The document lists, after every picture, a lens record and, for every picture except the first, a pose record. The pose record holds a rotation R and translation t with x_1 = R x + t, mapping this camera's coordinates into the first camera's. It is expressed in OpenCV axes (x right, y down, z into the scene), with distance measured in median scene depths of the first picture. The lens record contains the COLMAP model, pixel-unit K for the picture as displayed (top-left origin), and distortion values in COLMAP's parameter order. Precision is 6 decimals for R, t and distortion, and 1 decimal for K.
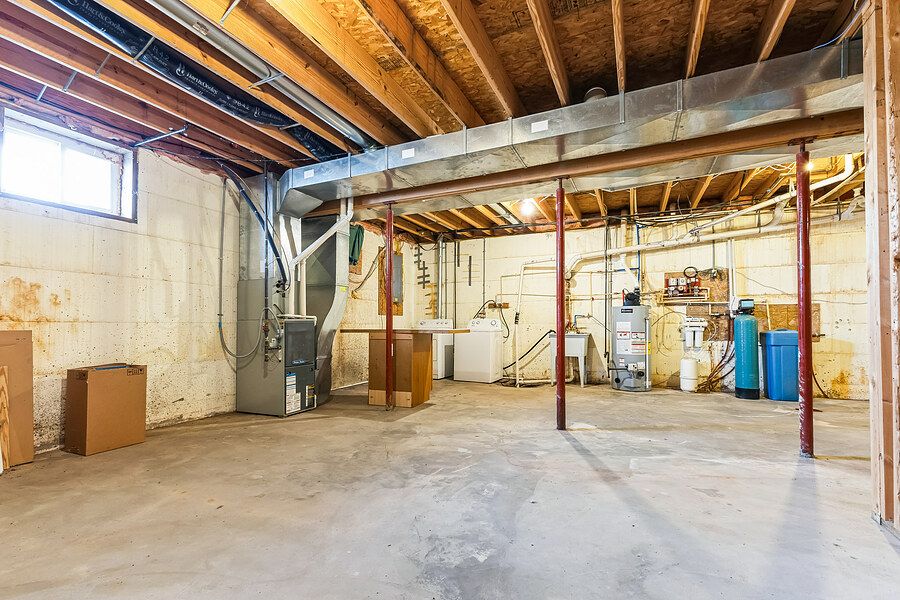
lens RADIAL K [[398.9, 0, 451.6], [0, 398.9, 316.5], [0, 0, 1]] dist [0.009934, 0.000301]
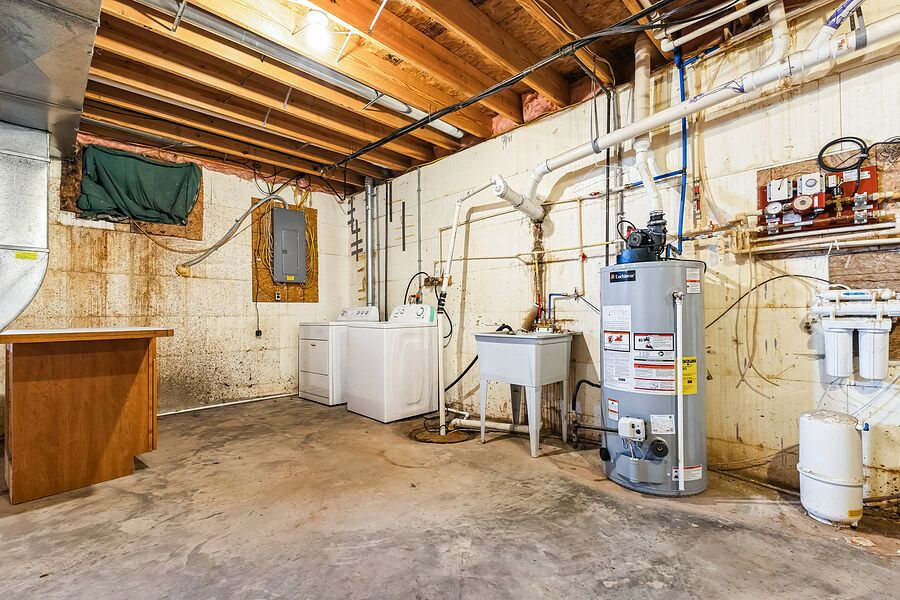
lens RADIAL K [[398.9, 0, 449.1], [0, 398.9, 308.8], [0, 0, 1]] dist [0.009934, 0.000301]
pose [[0.940903, -0.015504, -0.338321, 0.377784], [0.019080, 0.999792, 0.007247, 0.009616], [0.338138, -0.013273, 0.941003, 0.537328]]
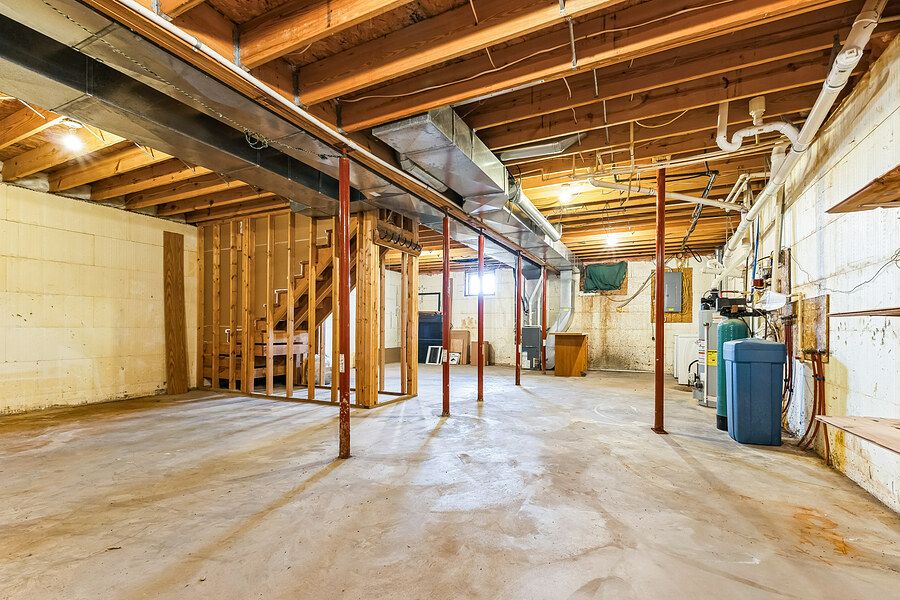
lens RADIAL K [[398.9, 0, 449.1], [0, 398.9, 326.1], [0, 0, 1]] dist [0.009934, 0.000301]
pose [[-0.024730, -0.004207, -0.999685, 1.248597], [0.016574, 0.999852, -0.004618, 0.002599], [0.999557, -0.016683, -0.024656, 0.410040]]
